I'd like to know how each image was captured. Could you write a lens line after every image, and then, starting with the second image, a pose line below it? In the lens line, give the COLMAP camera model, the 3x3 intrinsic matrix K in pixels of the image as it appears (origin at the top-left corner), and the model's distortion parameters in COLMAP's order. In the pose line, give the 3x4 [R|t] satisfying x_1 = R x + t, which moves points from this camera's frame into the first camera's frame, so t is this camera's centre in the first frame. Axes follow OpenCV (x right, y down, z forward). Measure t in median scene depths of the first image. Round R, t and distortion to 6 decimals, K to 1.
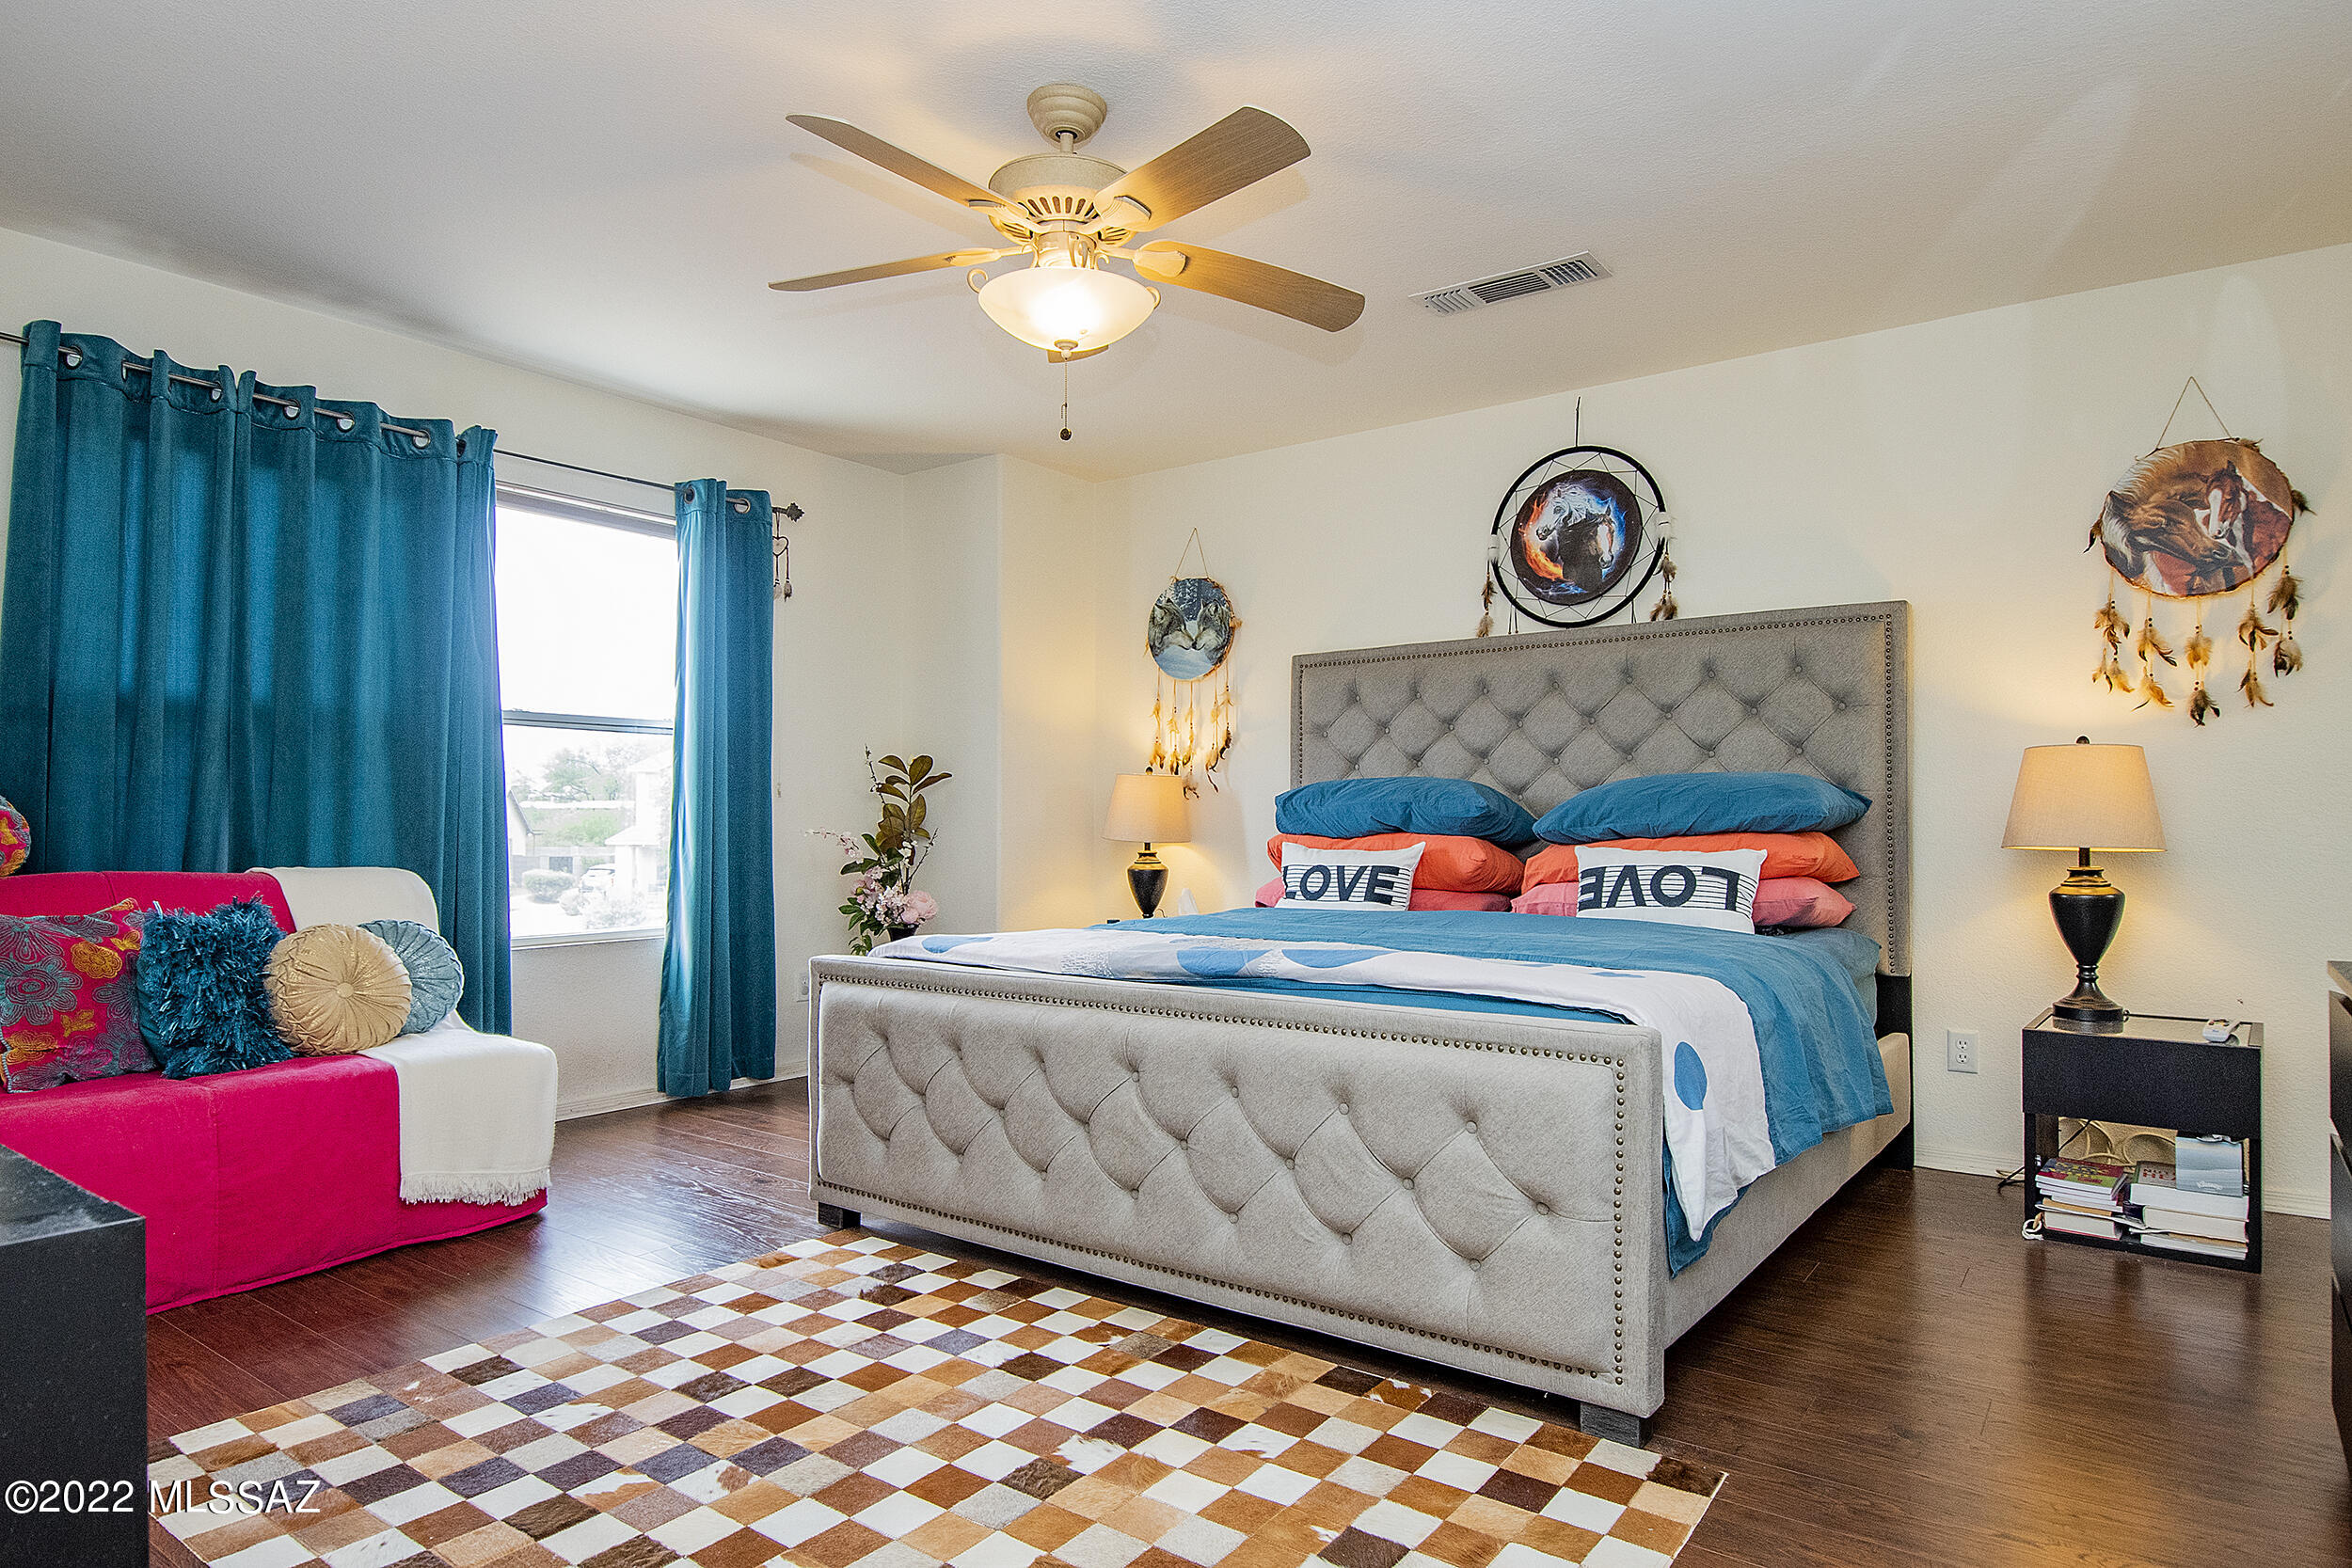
lens RADIAL K [[1357.5, 0, 1166.6], [0, 1357.5, 800.8], [0, 0, 1]] dist [0.021106, -0.024486]
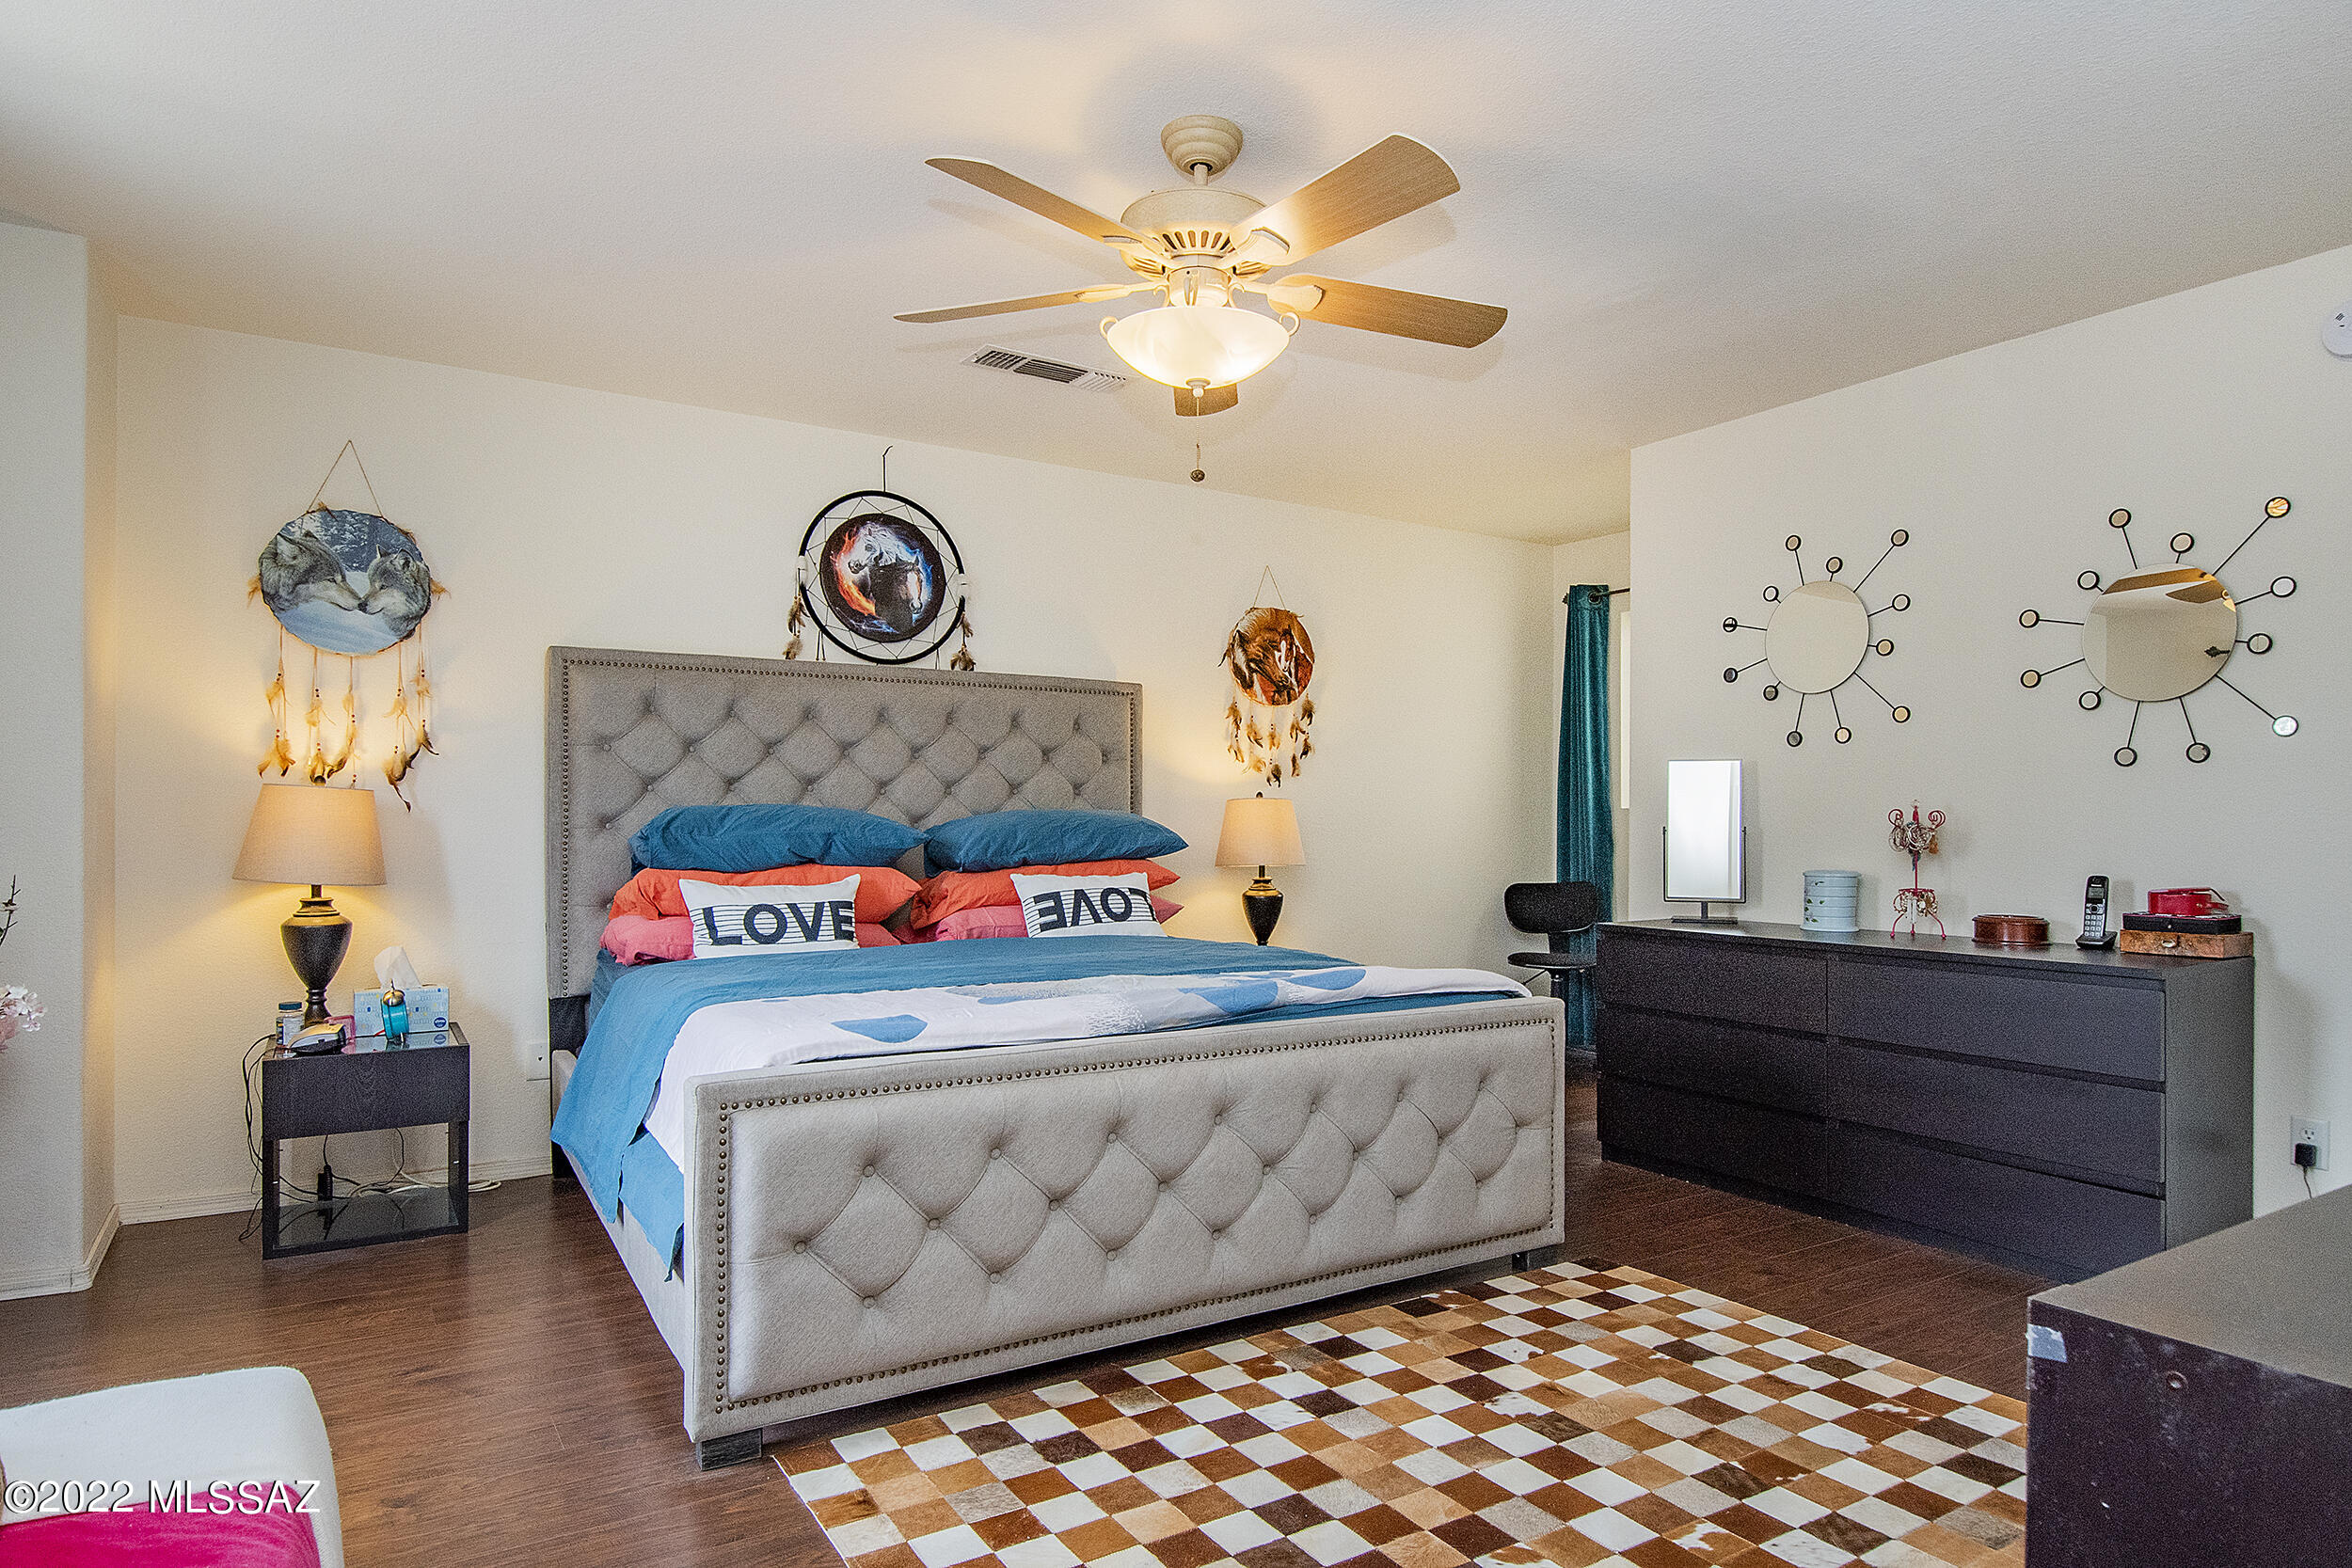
lens RADIAL K [[1390.7, 0, 1177.1], [0, 1390.7, 817.0], [0, 0, 1]] dist [0.015615, -0.000740]
pose [[0.349728, 0.003018, 0.936846, -0.680065], [-0.018652, 0.999819, 0.003742, -0.019270], [-0.936666, -0.018783, 0.349721, 0.445252]]
